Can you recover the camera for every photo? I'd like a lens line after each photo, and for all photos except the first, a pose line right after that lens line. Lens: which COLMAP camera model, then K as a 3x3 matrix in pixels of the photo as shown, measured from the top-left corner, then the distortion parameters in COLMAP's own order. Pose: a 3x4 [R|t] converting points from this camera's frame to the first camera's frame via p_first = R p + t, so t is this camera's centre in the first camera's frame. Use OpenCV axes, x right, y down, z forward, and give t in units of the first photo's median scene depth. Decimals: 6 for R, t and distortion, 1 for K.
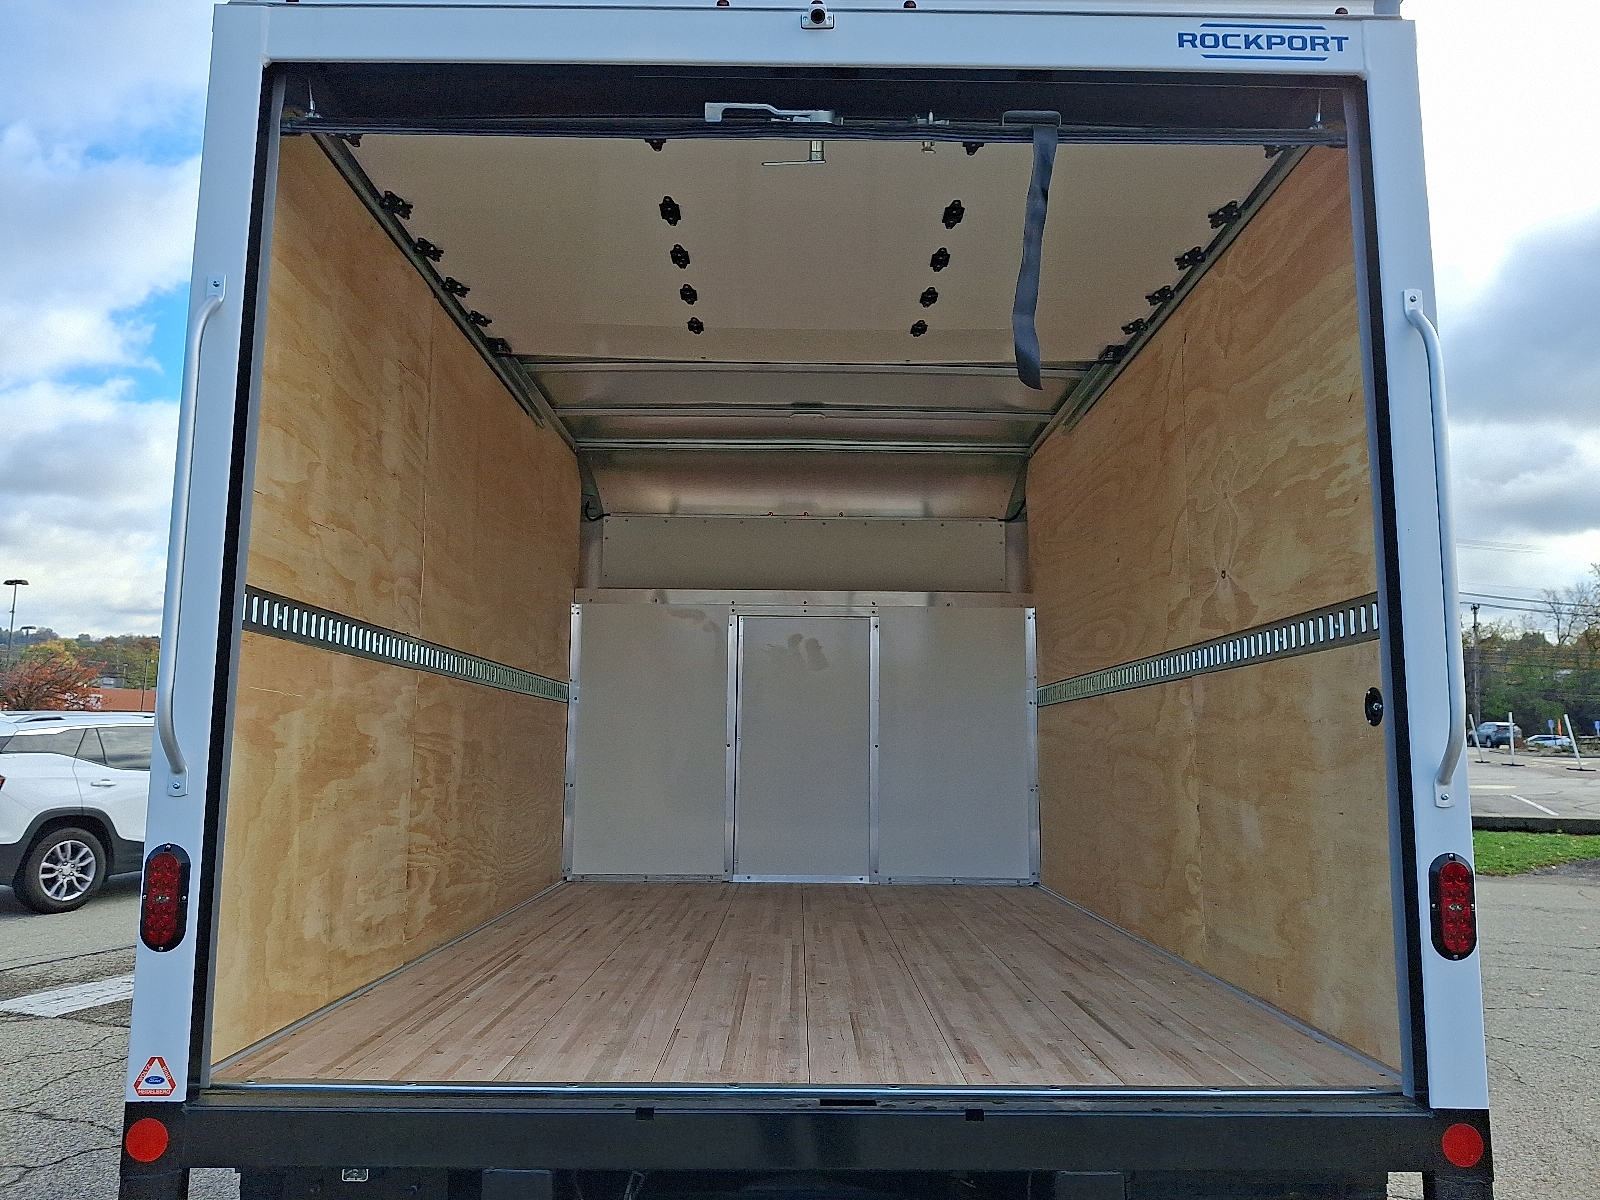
lens RADIAL K [[1231.2, 0, 800.0], [0, 1231.2, 600.0], [0, 0, 1]] dist [-0.042780, -0.000084]
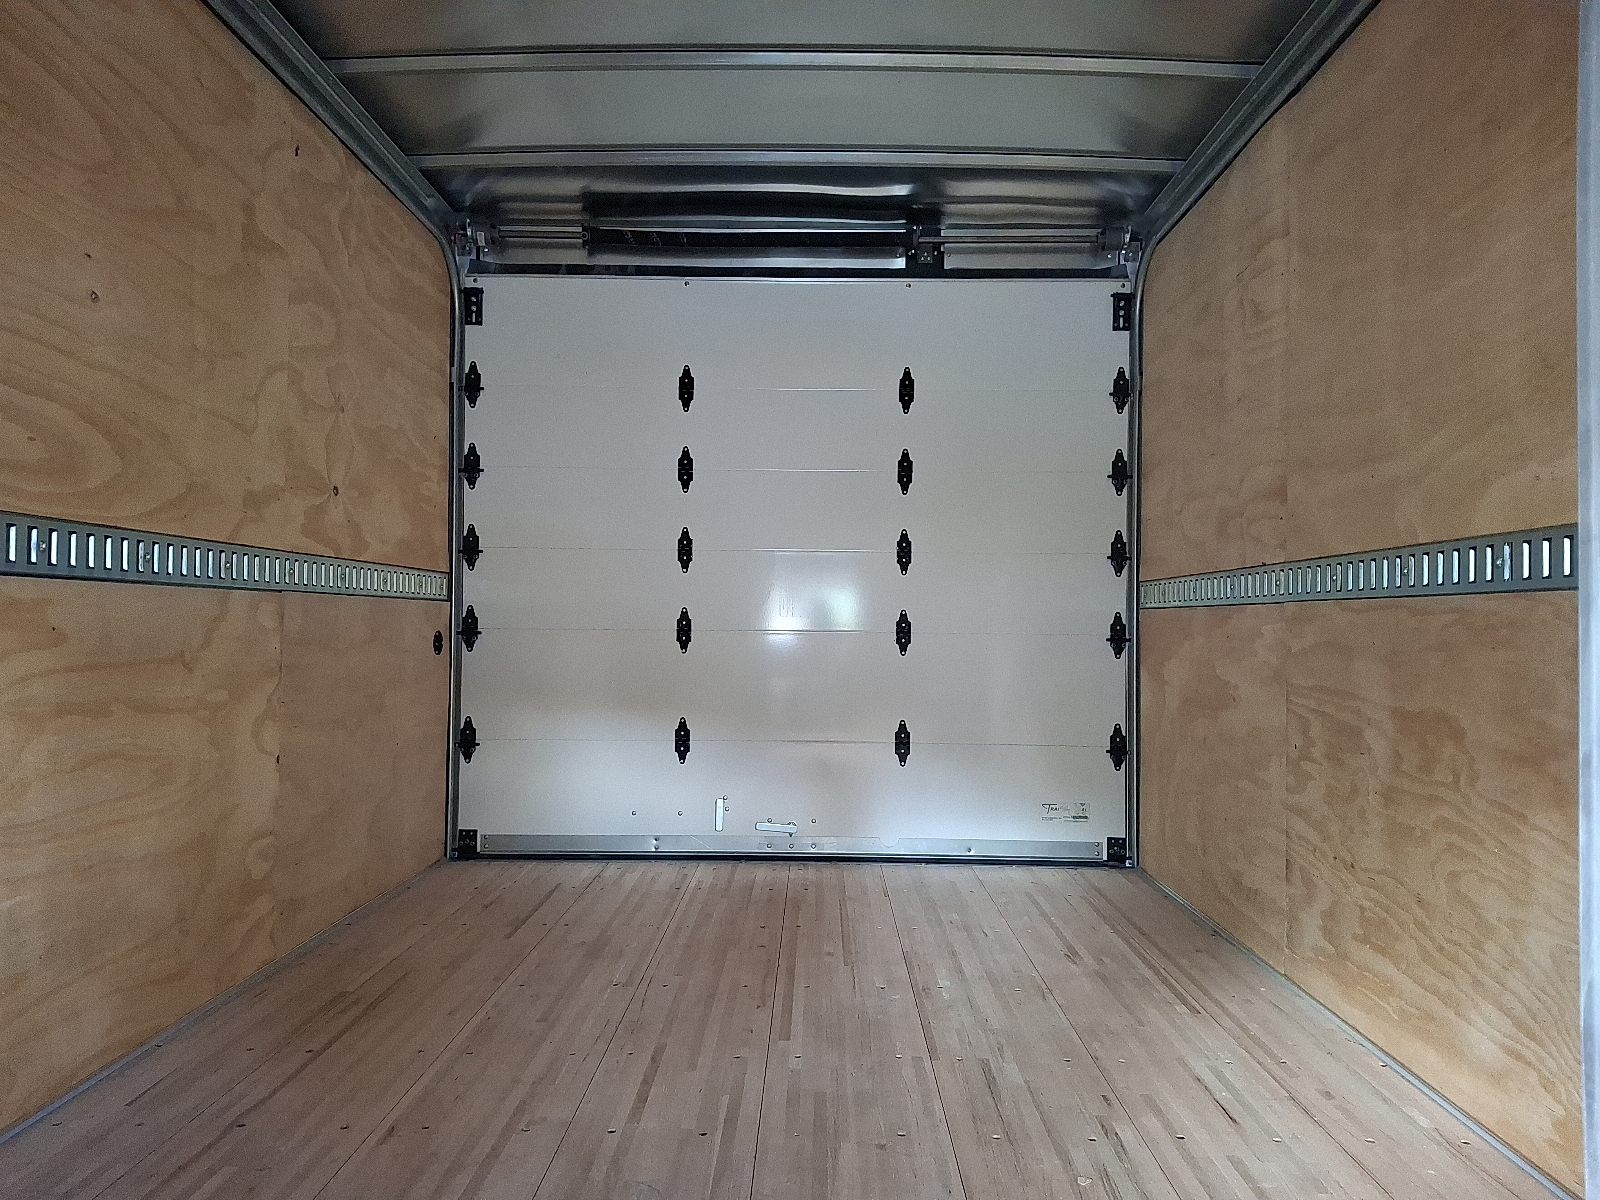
lens RADIAL K [[1168.9, 0, 800.0], [0, 1168.9, 600.0], [0, 0, 1]] dist [0.000671, 0.005095]
pose [[-0.999574, -0.017887, 0.023072, -0.021851], [-0.021092, 0.988889, -0.147149, 0.167905], [-0.020183, -0.147573, -0.988845, 1.711305]]
